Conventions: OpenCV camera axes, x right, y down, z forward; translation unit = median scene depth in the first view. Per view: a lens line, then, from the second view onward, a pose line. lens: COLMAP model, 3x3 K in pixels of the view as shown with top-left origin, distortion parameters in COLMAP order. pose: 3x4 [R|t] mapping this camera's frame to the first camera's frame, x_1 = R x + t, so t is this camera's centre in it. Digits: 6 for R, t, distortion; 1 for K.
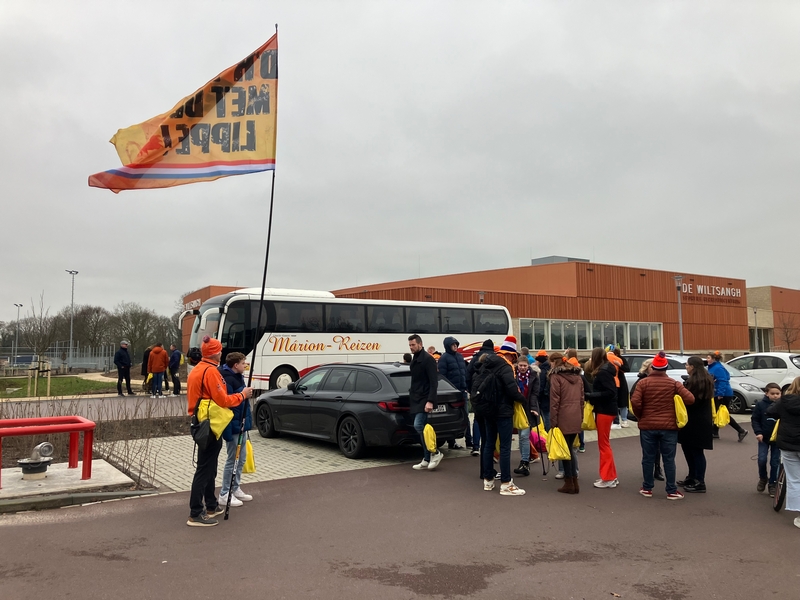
lens RADIAL K [[654.6, 0, 400.0], [0, 654.6, 300.0], [0, 0, 1]] dist [0.000213, -0.000704]
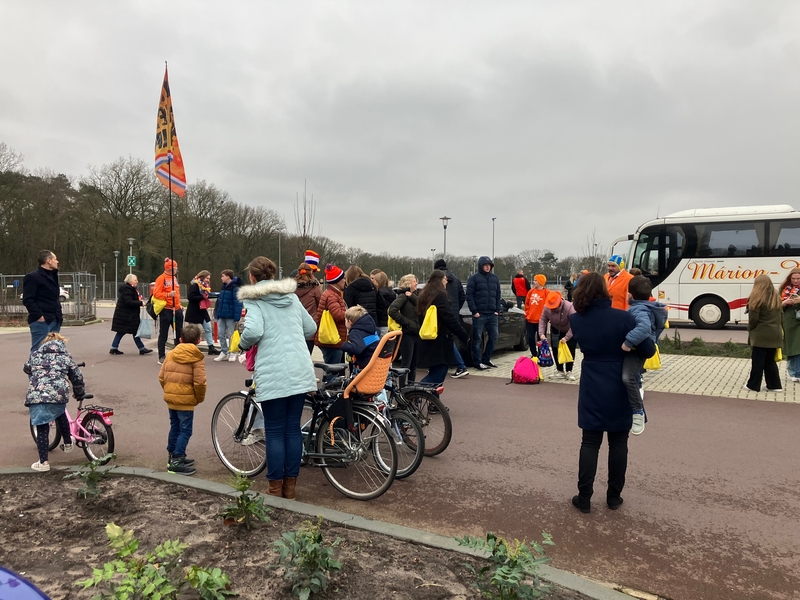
lens RADIAL K [[654.6, 0, 400.0], [0, 654.6, 300.0], [0, 0, 1]] dist [0.000213, -0.000704]
pose [[0.400277, 0.029115, -0.915932, 0.470555], [0.059758, 0.996539, 0.057792, 0.030191], [0.914444, -0.077867, 0.397151, 0.260158]]
